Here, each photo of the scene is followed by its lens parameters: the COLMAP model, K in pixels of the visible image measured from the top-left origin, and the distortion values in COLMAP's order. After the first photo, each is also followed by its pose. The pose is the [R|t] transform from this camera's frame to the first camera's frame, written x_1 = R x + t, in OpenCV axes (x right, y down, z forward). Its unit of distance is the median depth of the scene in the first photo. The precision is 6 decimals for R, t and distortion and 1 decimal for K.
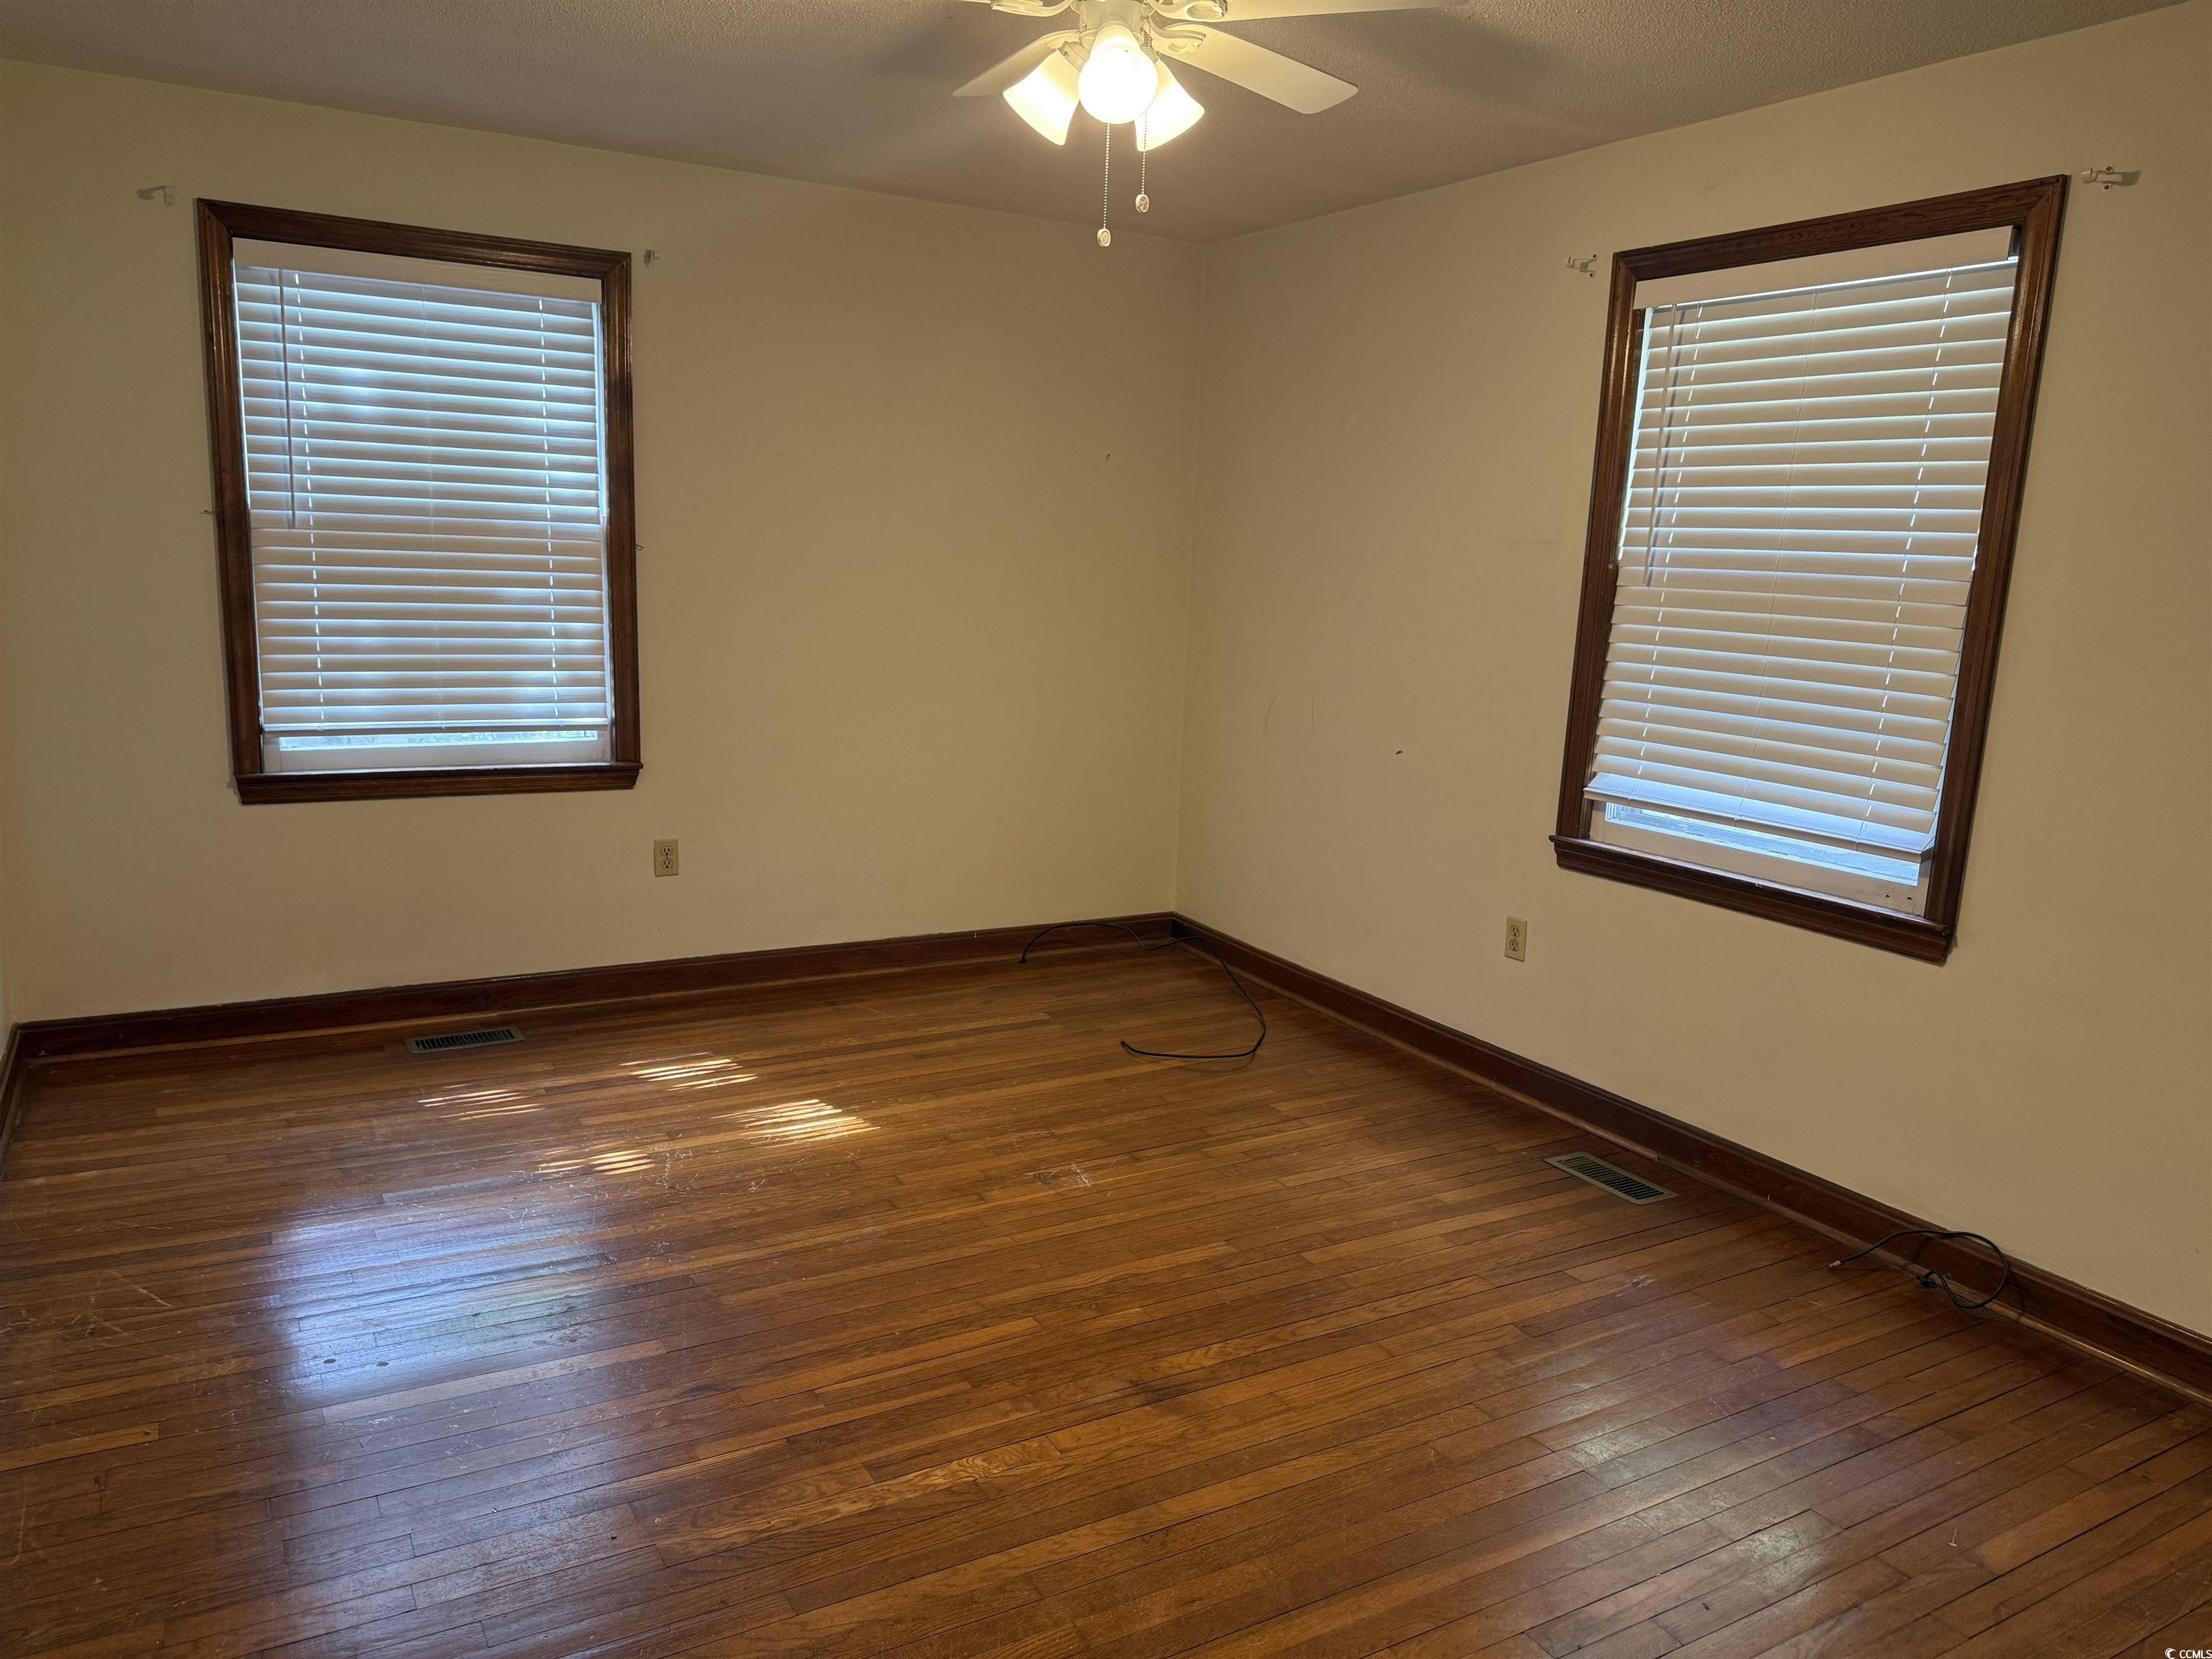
lens RADIAL K [[1533.3, 0, 1108.3], [0, 1533.3, 845.4], [0, 0, 1]] dist [-0.047055, 0.006924]
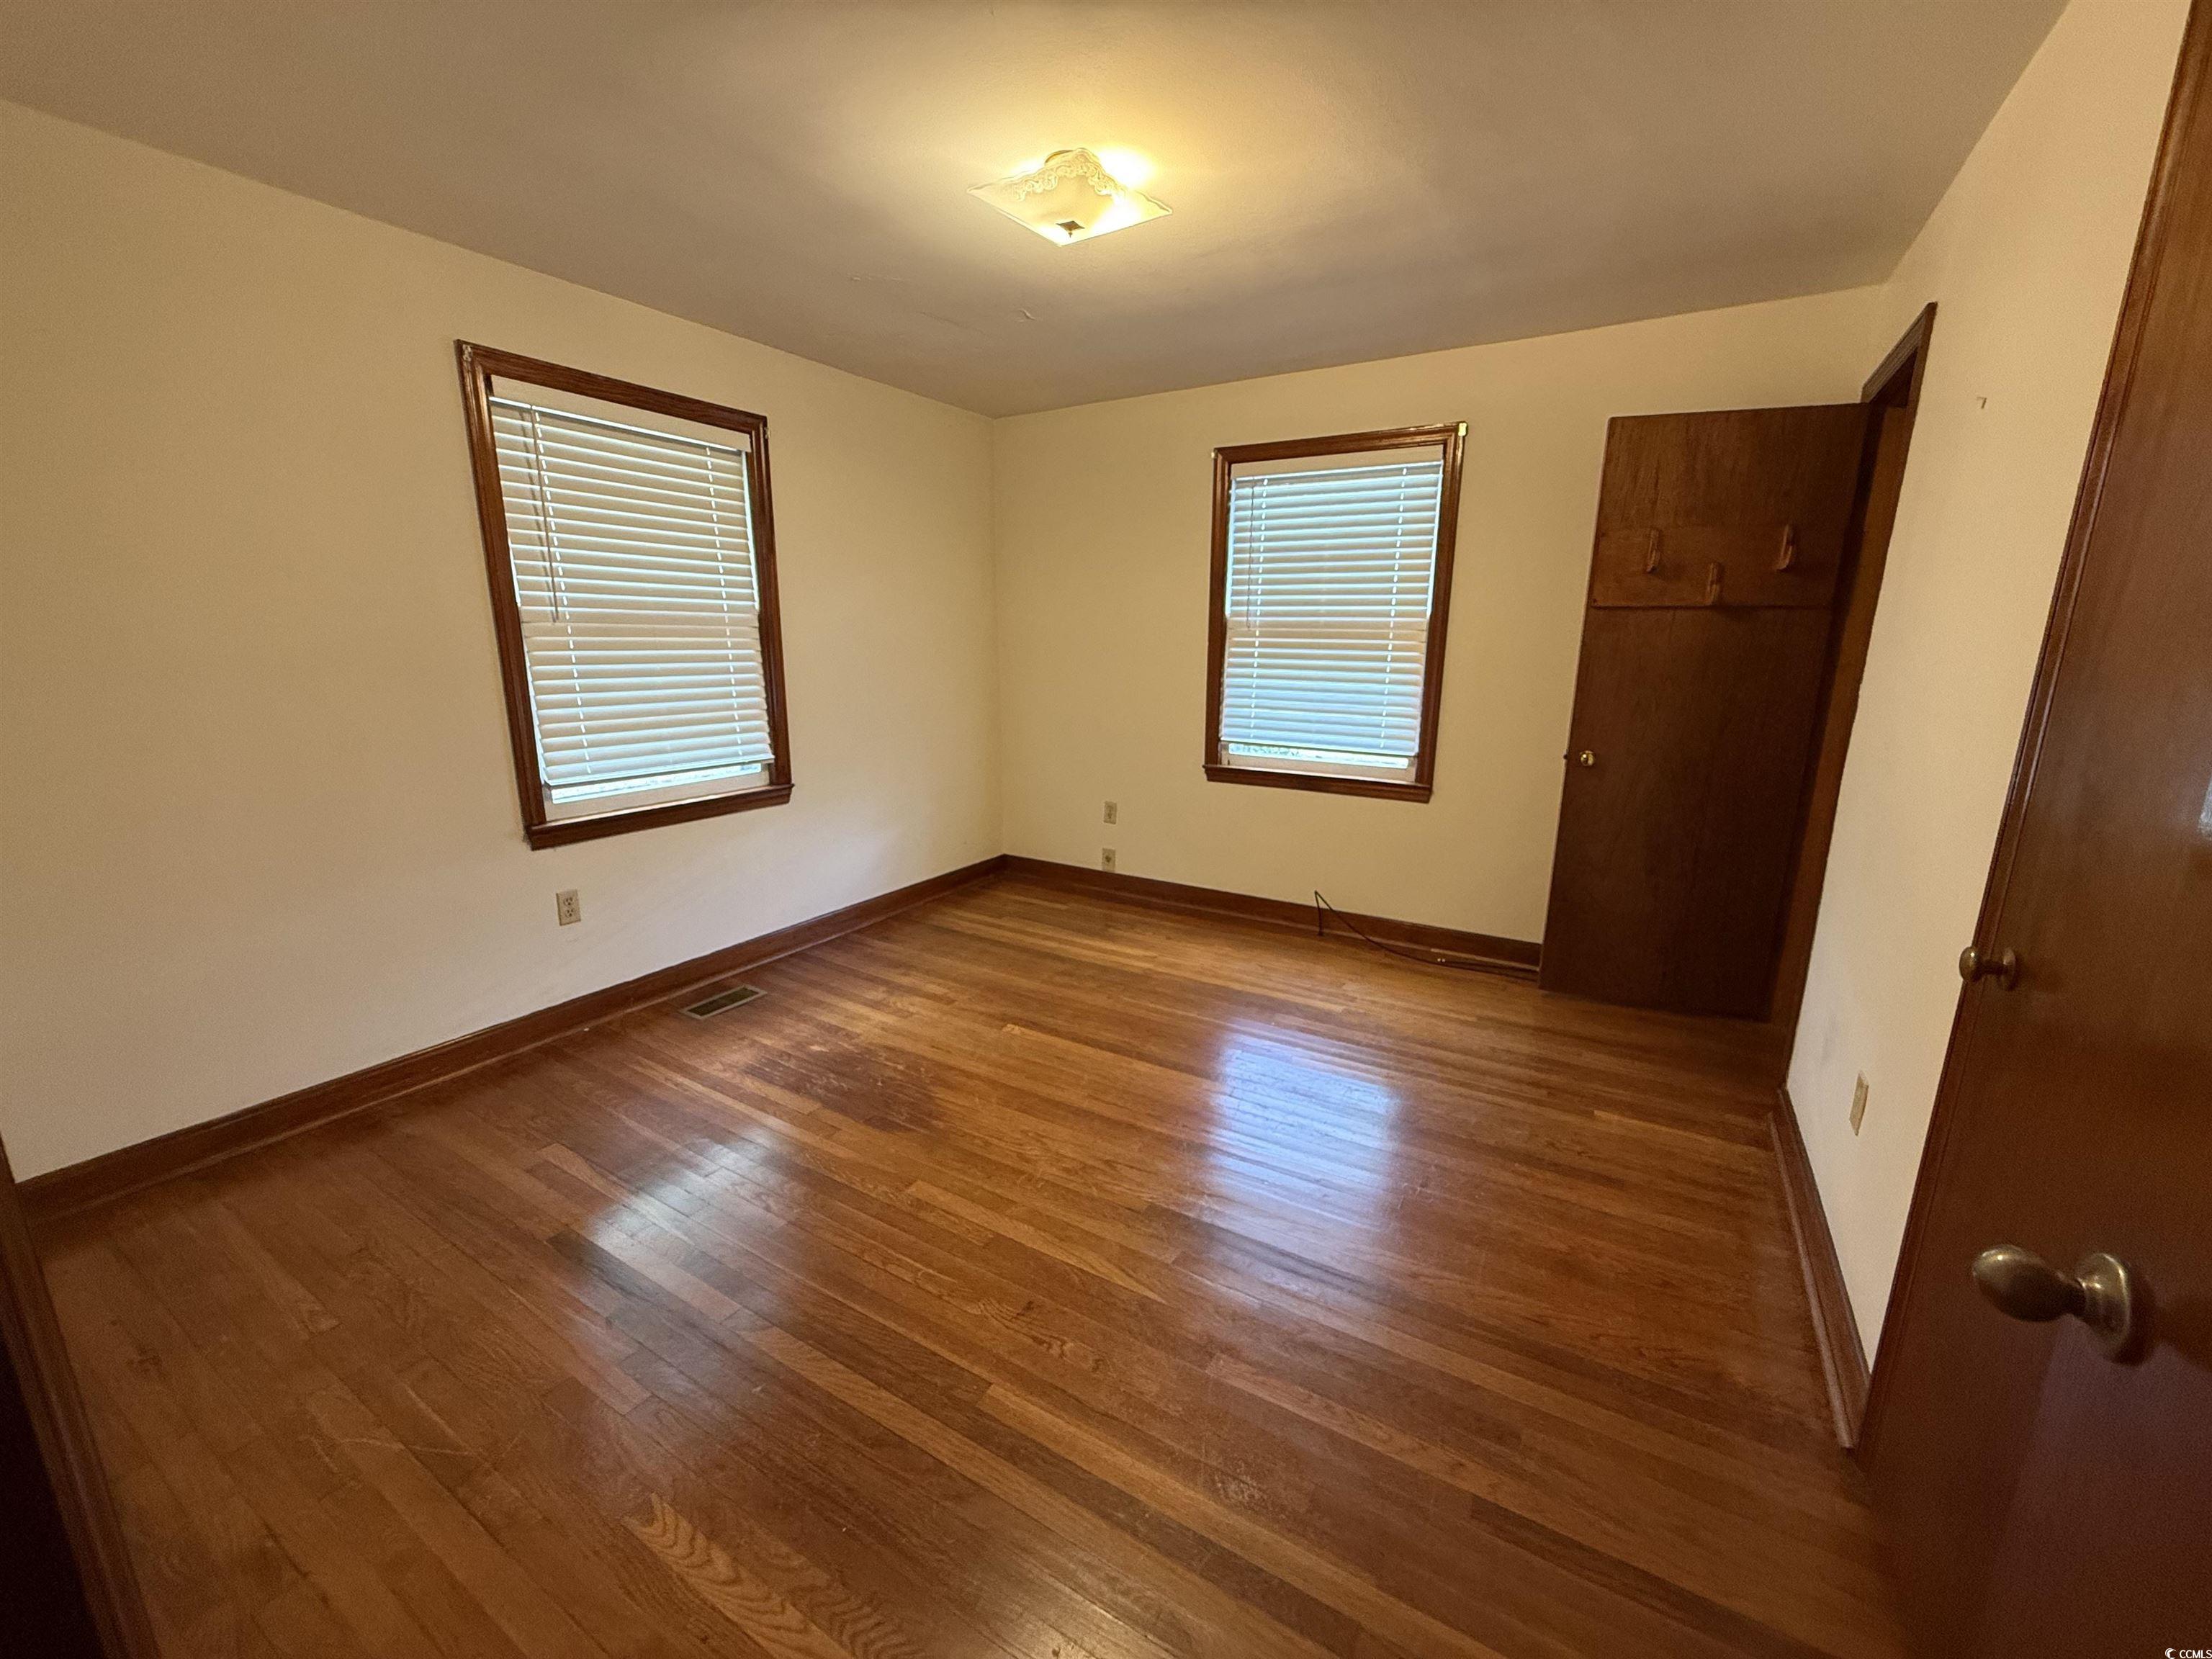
lens RADIAL K [[881.0, 0, 1121.1], [0, 881.0, 798.8], [0, 0, 1]] dist [-0.000713, -0.000157]
pose [[0.883130, -0.125577, 0.452008, -0.360829], [0.116753, 0.992025, 0.047493, -0.035316], [-0.454367, 0.010830, 0.890749, 0.113140]]
